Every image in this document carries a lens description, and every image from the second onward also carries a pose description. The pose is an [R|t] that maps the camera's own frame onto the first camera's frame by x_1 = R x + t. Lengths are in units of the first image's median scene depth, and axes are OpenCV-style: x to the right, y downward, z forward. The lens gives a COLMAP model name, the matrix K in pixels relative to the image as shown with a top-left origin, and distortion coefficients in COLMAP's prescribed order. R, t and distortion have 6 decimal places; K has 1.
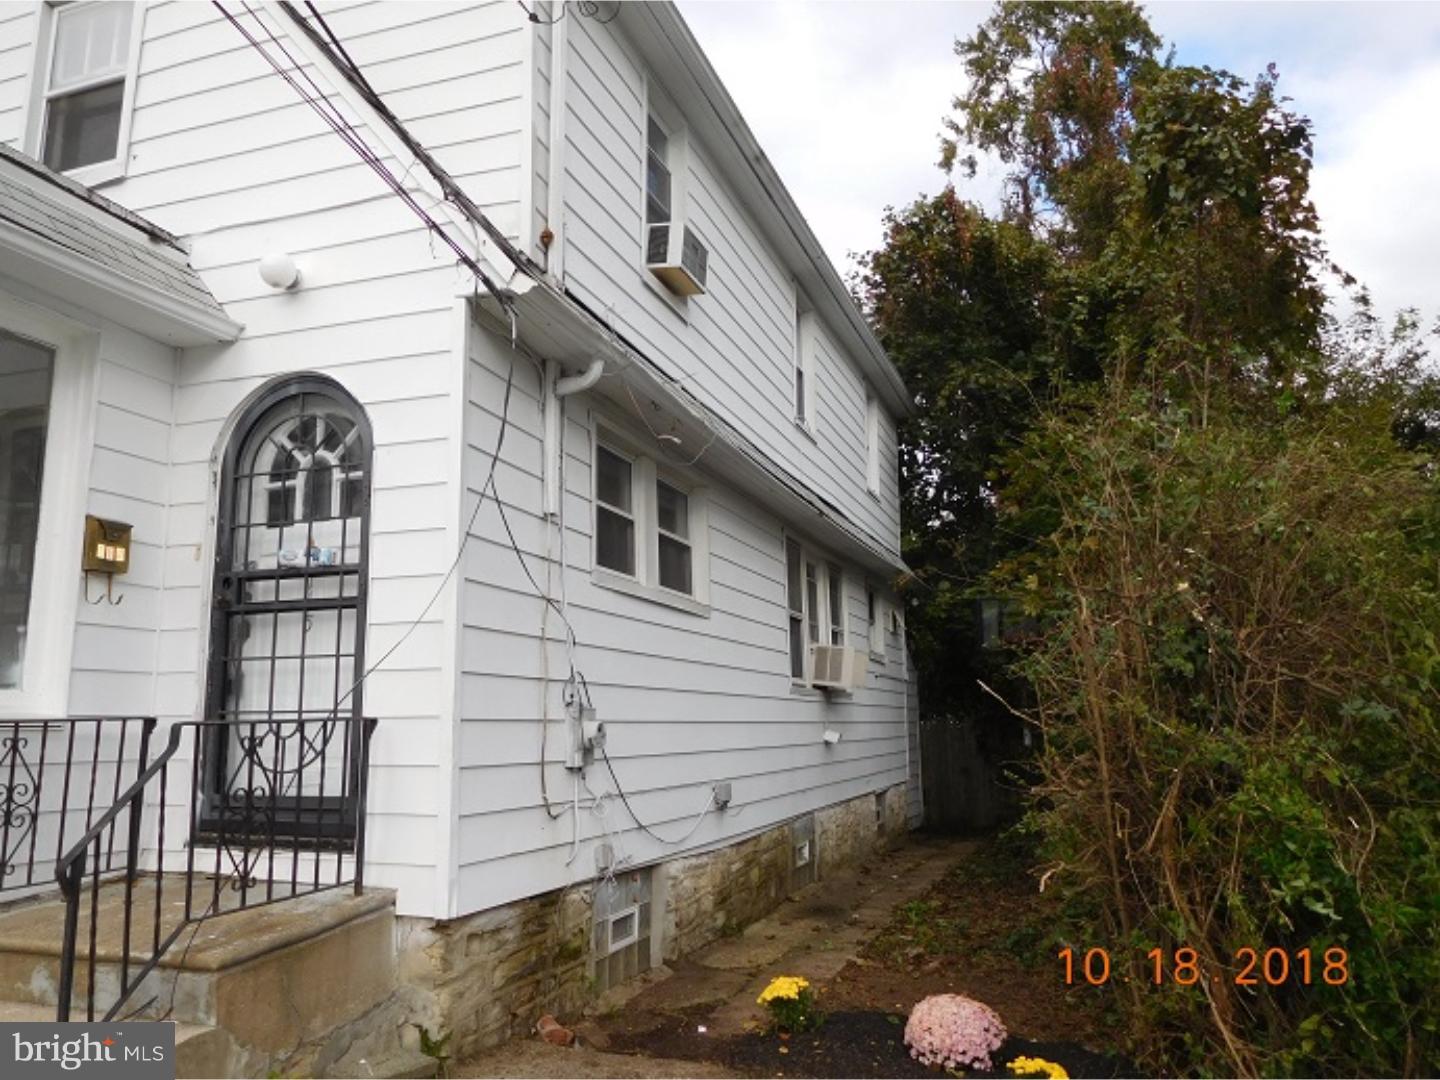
lens RADIAL K [[1070.1, 0, 720.0], [0, 1070.1, 540.0], [0, 0, 1]] dist [-0.023571, -0.000313]
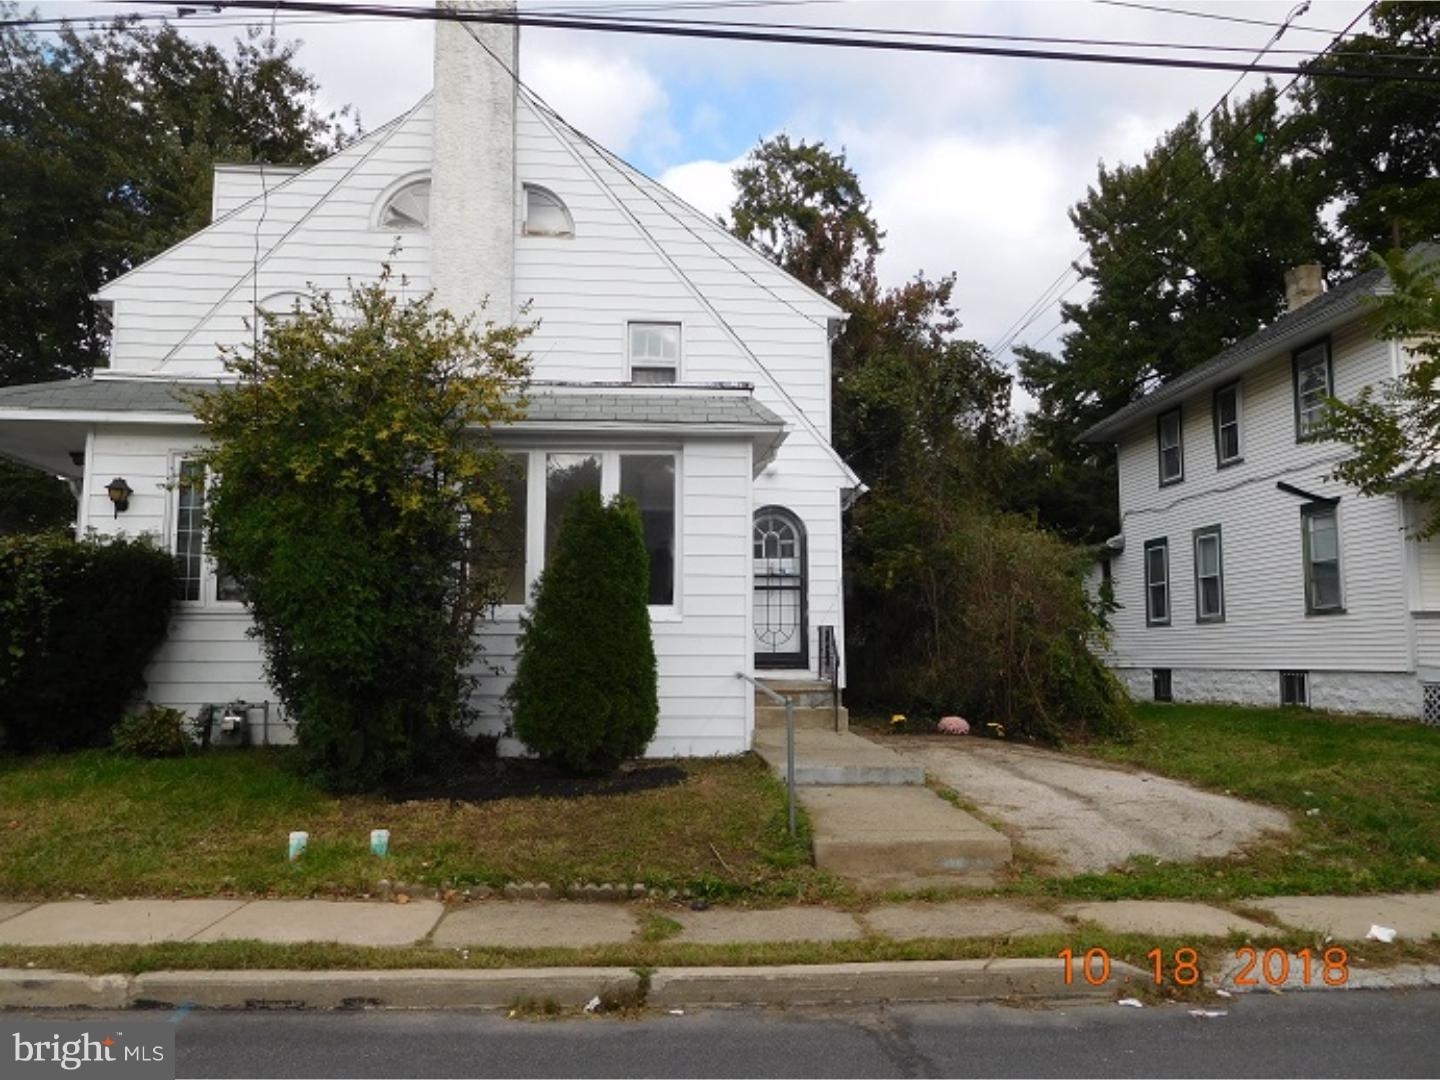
lens RADIAL K [[1053.0, 0, 720.0], [0, 1053.0, 540.0], [0, 0, 1]] dist [-0.030214, -0.003741]
pose [[0.914432, 0.052430, 0.401330, -1.609989], [-0.076560, 0.996080, 0.044314, -0.174291], [-0.397433, -0.071248, 0.914861, -1.481326]]
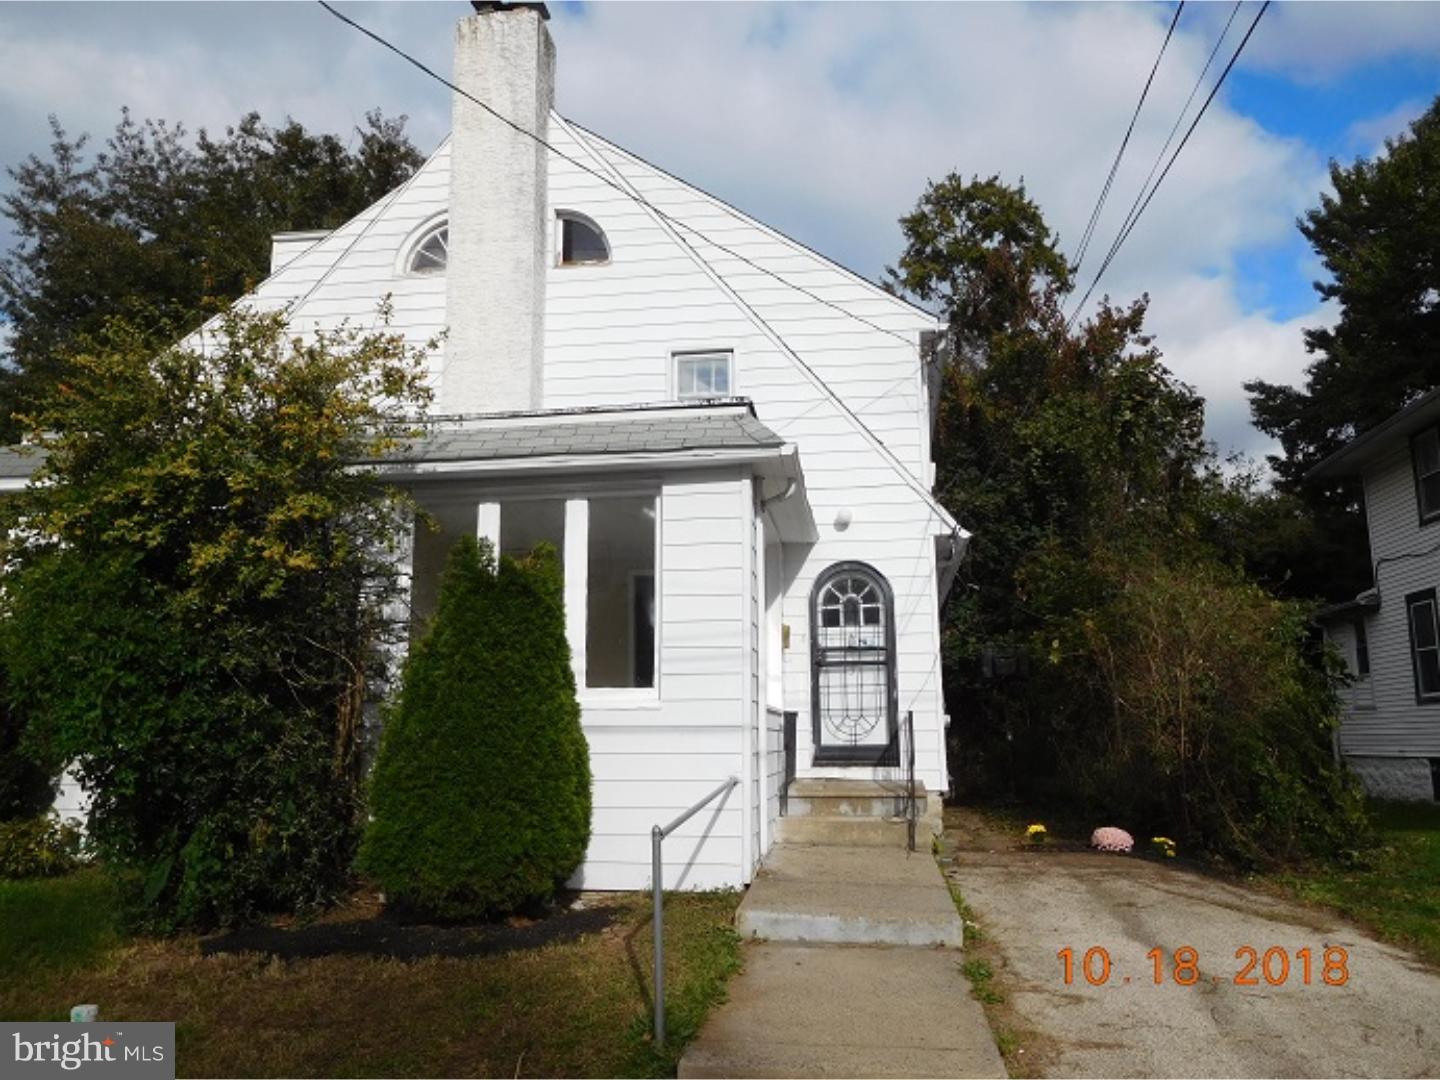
lens RADIAL K [[1053.0, 0, 720.0], [0, 1053.0, 540.0], [0, 0, 1]] dist [-0.030214, -0.003741]
pose [[0.983569, 0.037984, 0.176493, -1.045779], [-0.034820, 0.999173, -0.020992, -0.140822], [-0.177144, 0.014501, 0.984078, -1.147268]]
